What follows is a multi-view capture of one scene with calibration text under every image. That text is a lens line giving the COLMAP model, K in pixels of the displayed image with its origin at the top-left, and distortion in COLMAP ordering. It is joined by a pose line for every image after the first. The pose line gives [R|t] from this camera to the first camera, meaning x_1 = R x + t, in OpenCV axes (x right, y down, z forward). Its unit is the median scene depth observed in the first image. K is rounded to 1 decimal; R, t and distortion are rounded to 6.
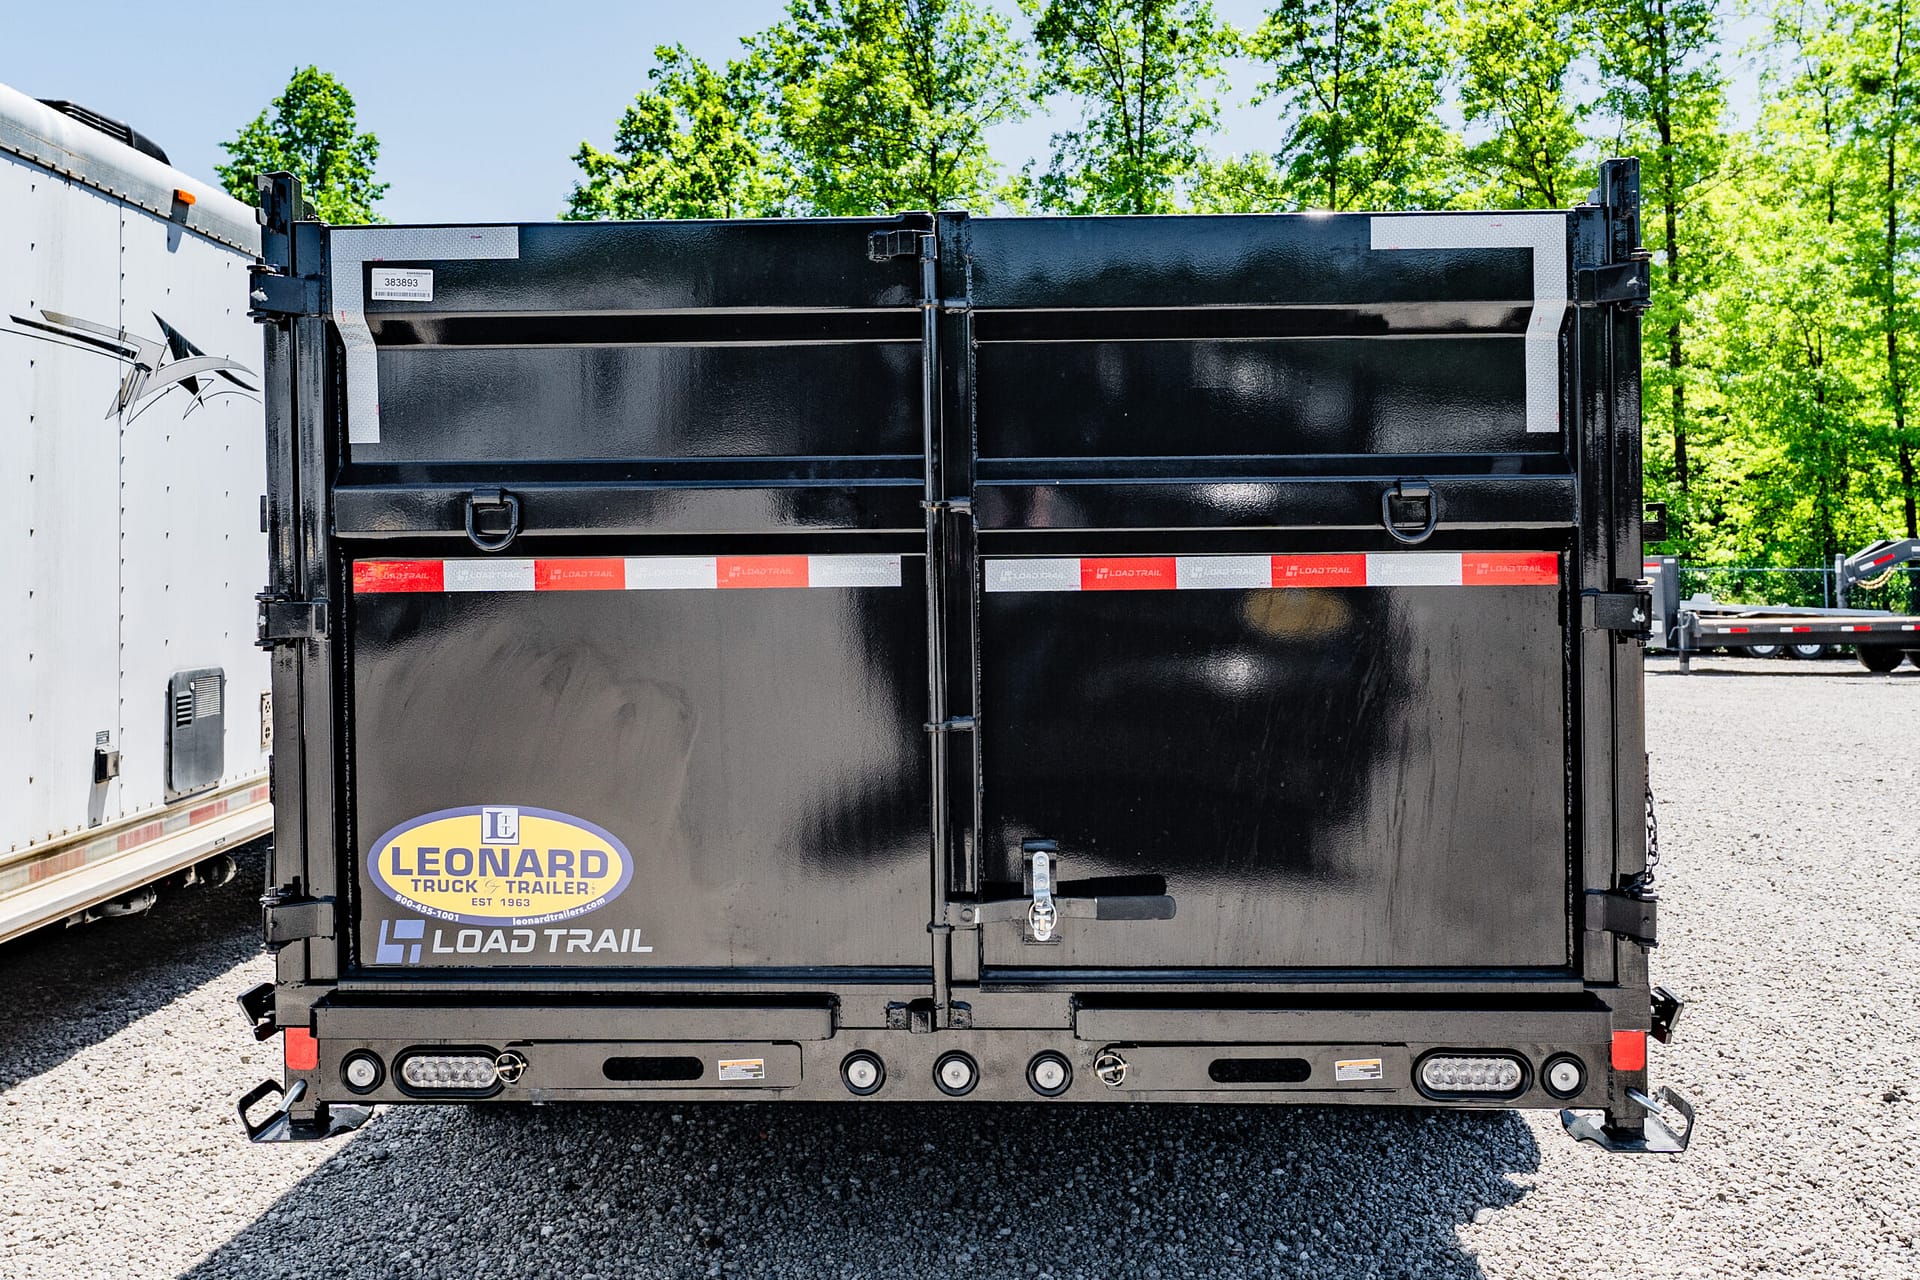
lens RADIAL K [[1748.3, 0, 960.0], [0, 1748.3, 640.0], [0, 0, 1]] dist [0.000831, -0.001989]
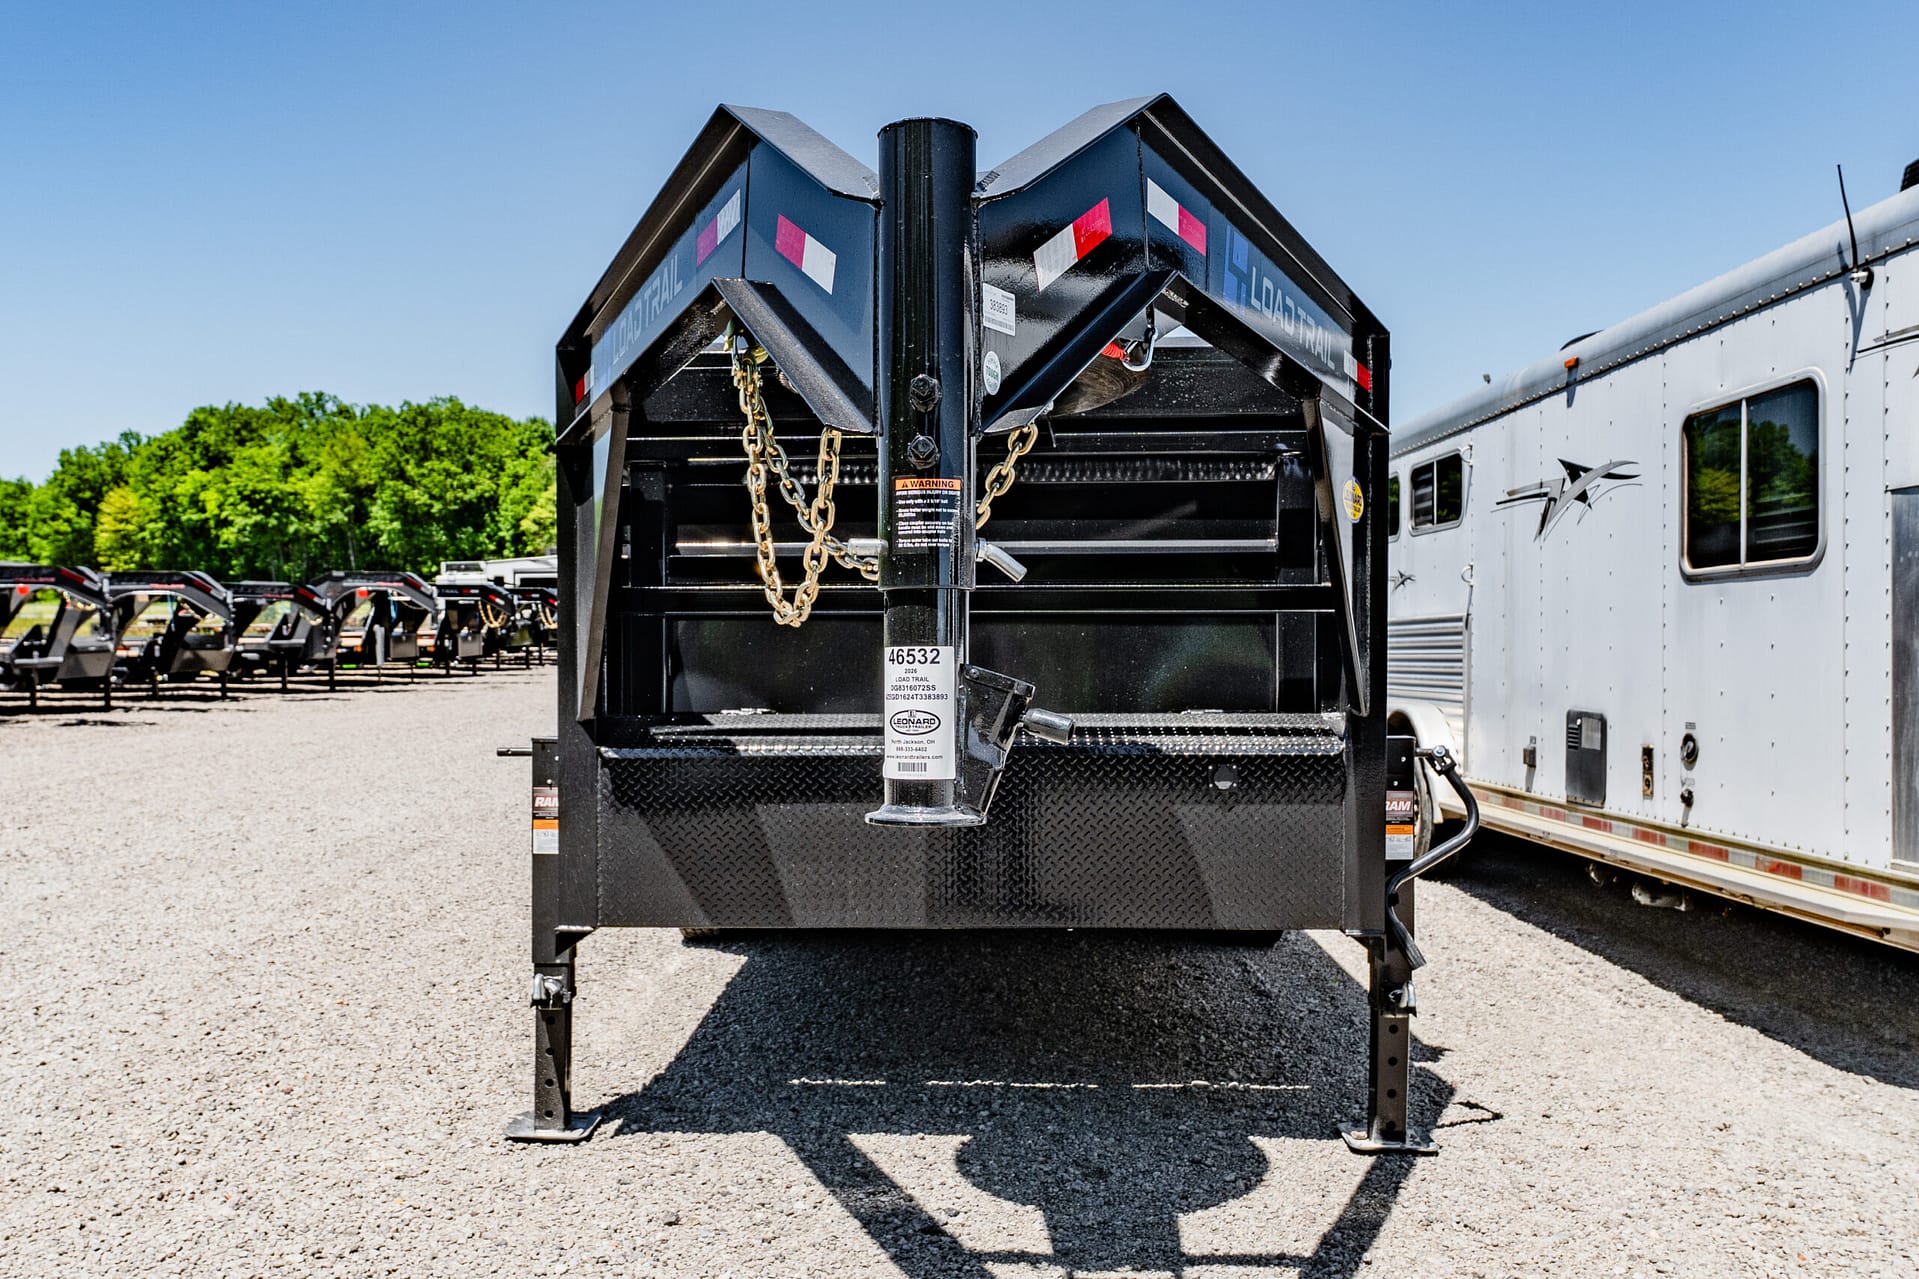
lens RADIAL K [[3247.1, 0, 959.5], [0, 3247.1, 639.5], [0, 0, 1]] dist [-0.001714, 0.041881]
pose [[-0.999624, 0.012879, -0.024196, 0.073503], [0.011915, 0.999146, 0.039571, -0.107271], [0.024685, 0.039267, -0.998924, 2.637642]]
